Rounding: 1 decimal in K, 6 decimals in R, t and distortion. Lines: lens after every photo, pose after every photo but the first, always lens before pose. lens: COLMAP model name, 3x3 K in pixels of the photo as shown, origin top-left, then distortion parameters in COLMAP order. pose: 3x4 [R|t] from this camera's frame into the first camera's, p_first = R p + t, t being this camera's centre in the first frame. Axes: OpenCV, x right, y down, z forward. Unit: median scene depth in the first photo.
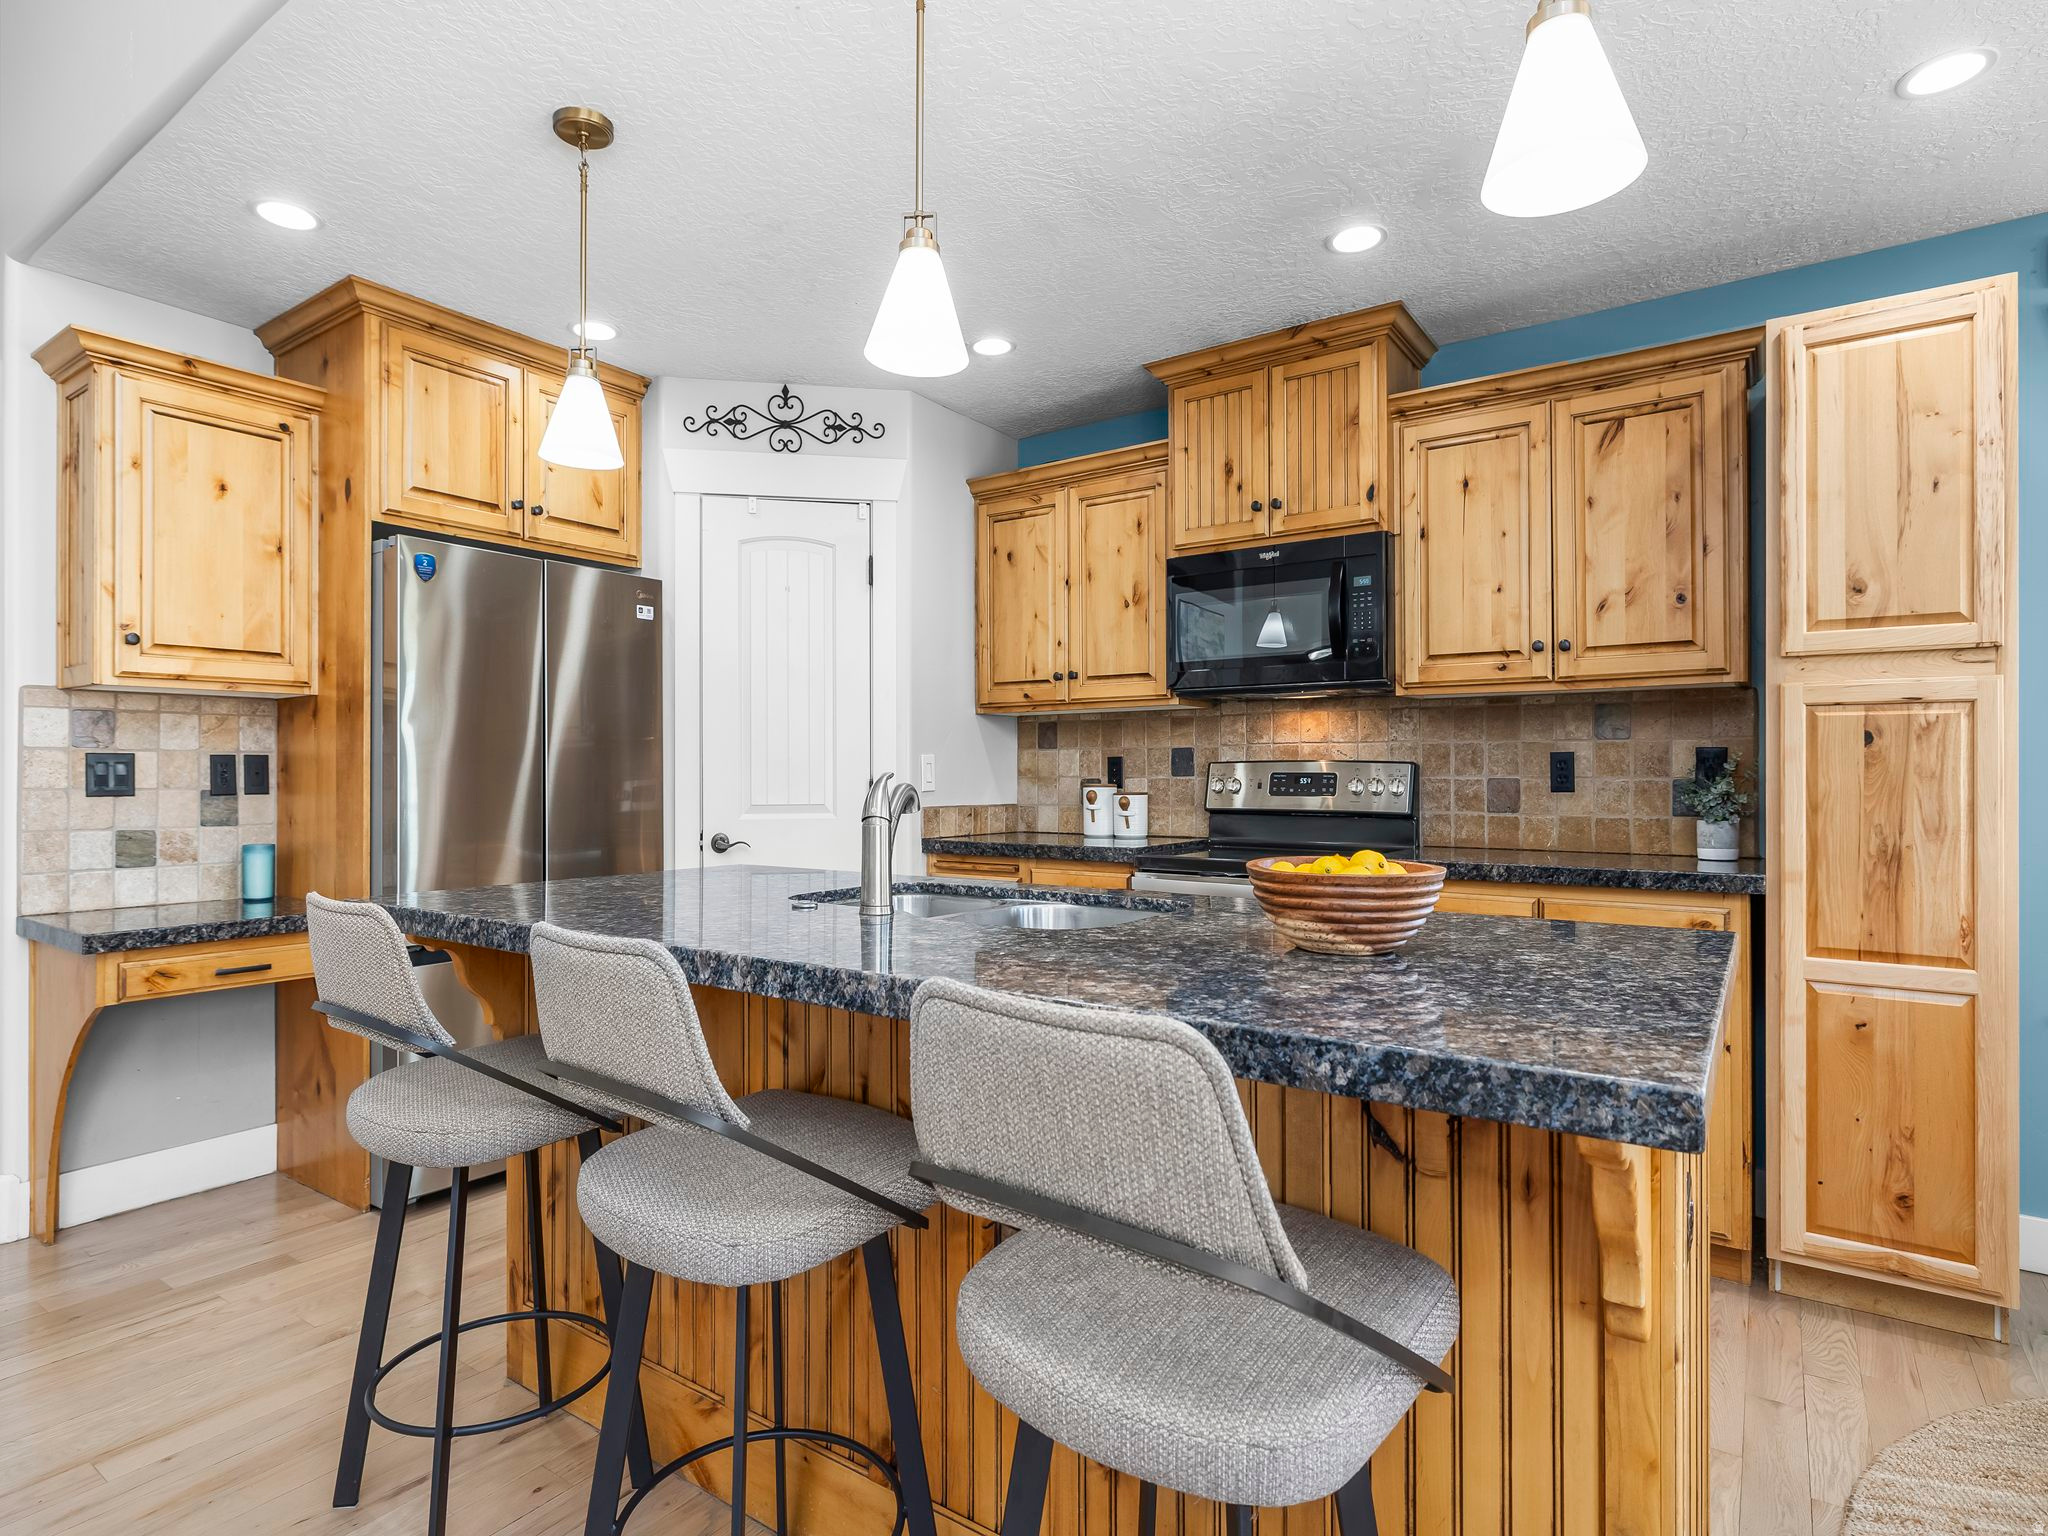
lens RADIAL K [[1080.4, 0, 1023.8], [0, 1080.4, 767.2], [0, 0, 1]] dist [0.003101, -0.000200]
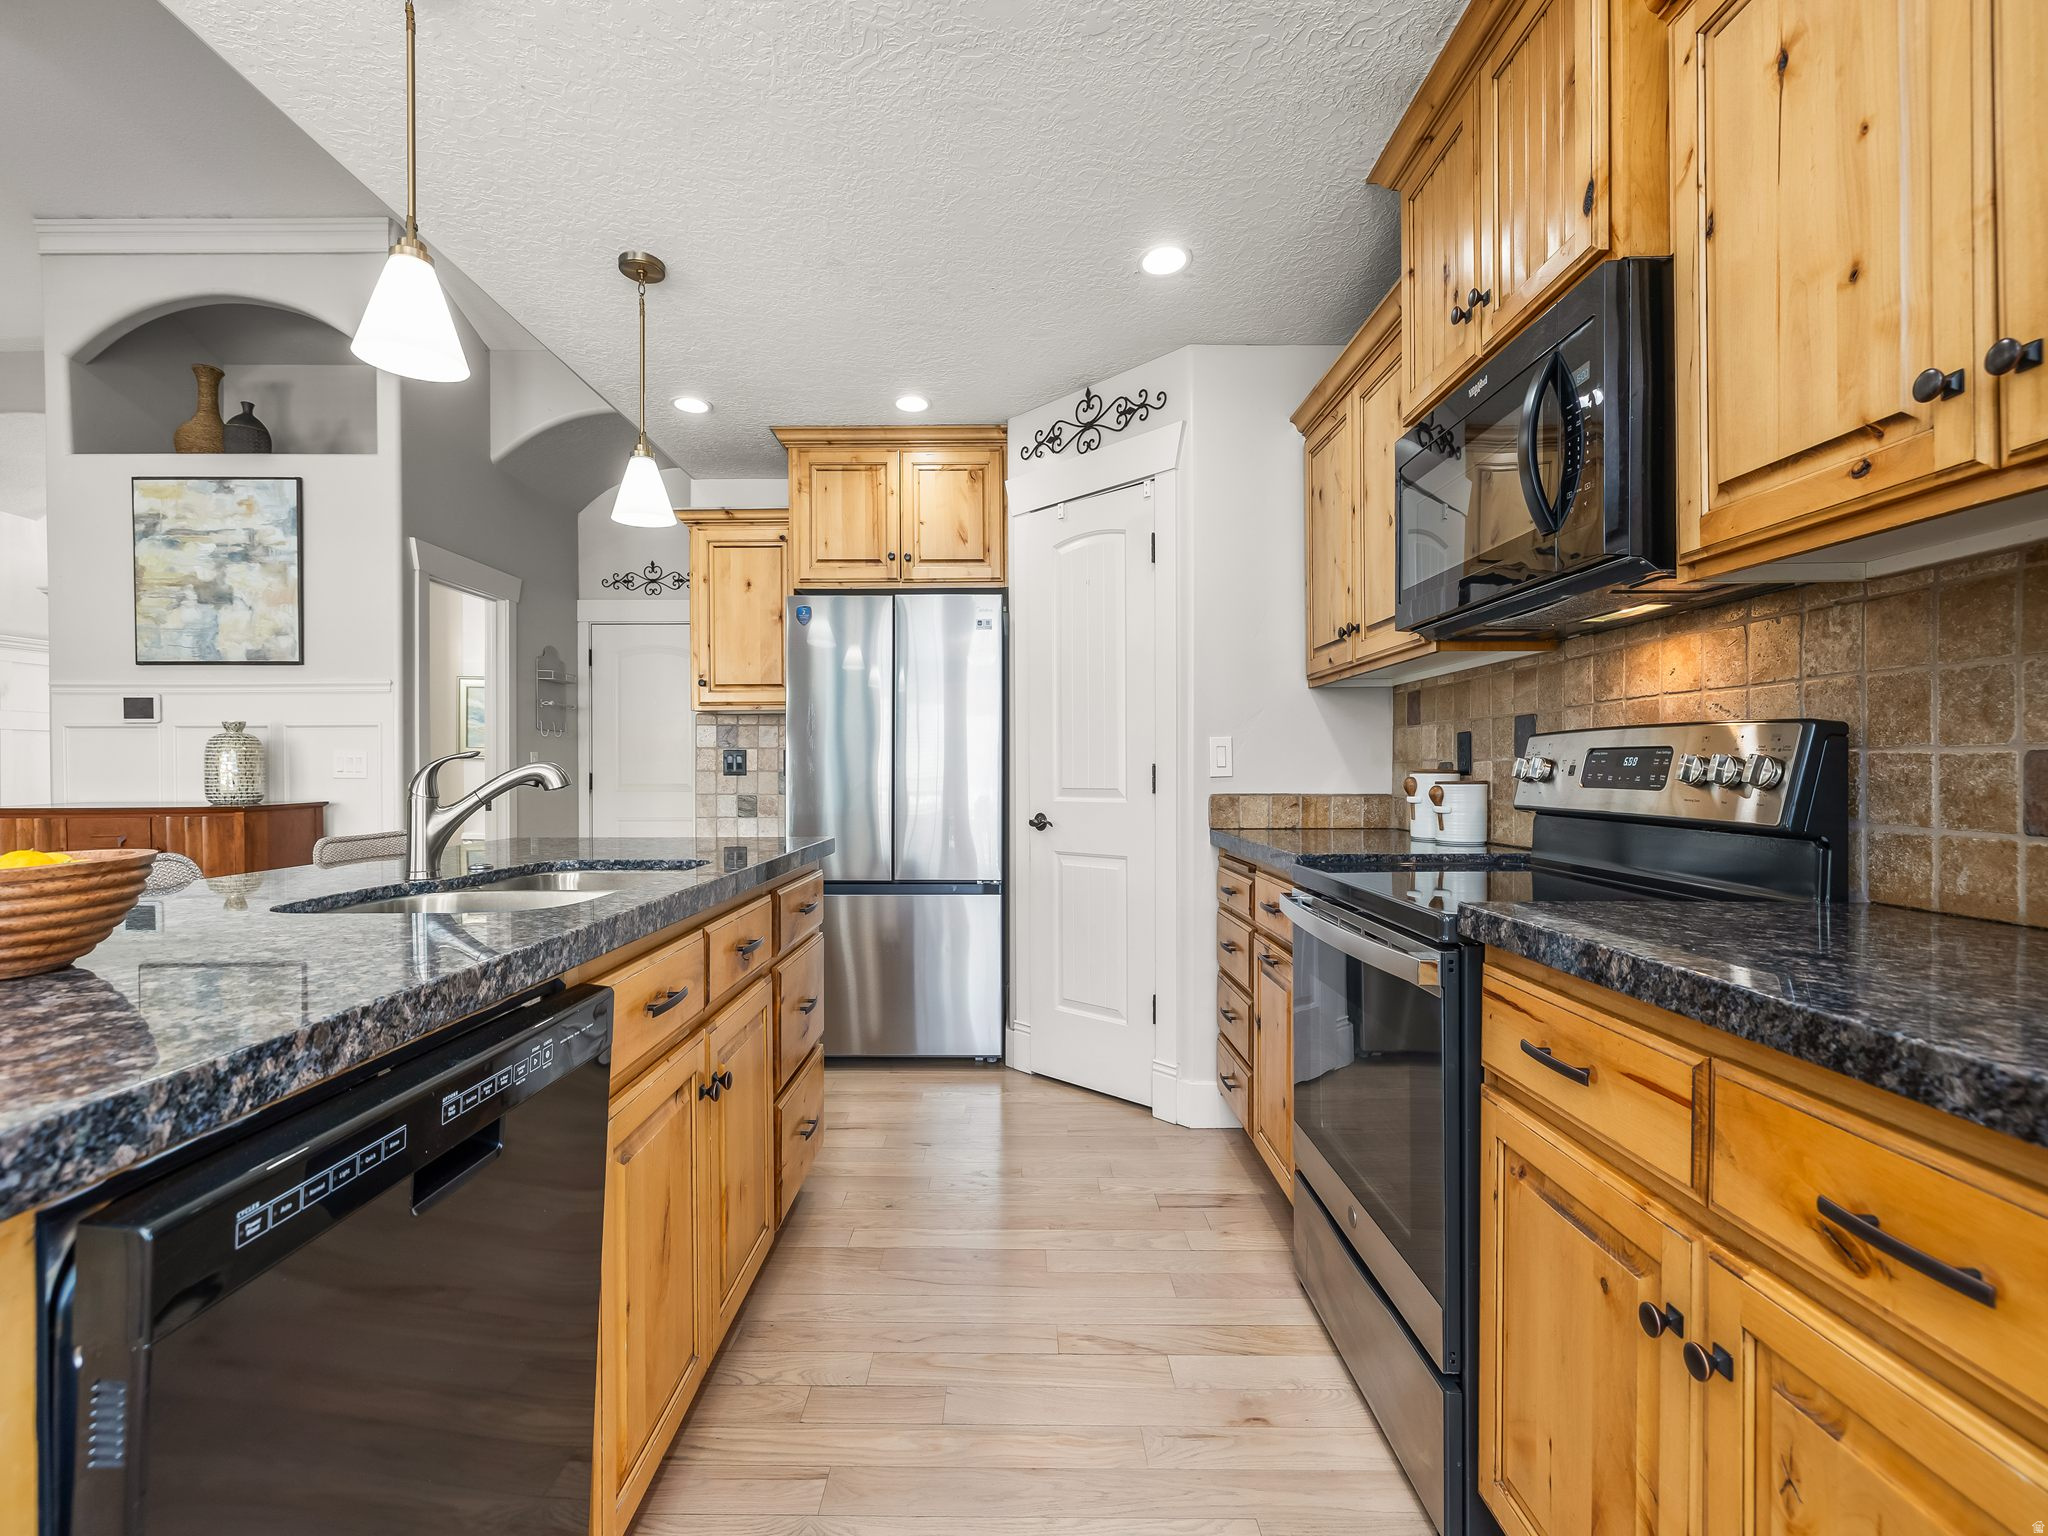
lens RADIAL K [[870.8, 0, 1022.5], [0, 870.8, 772.4], [0, 0, 1]] dist [0.002944, -0.000494]
pose [[0.568244, 0.002143, -0.822857, 0.476750], [0.006795, 0.999950, 0.007296, 0.013392], [0.822832, -0.009737, 0.568201, 0.504977]]
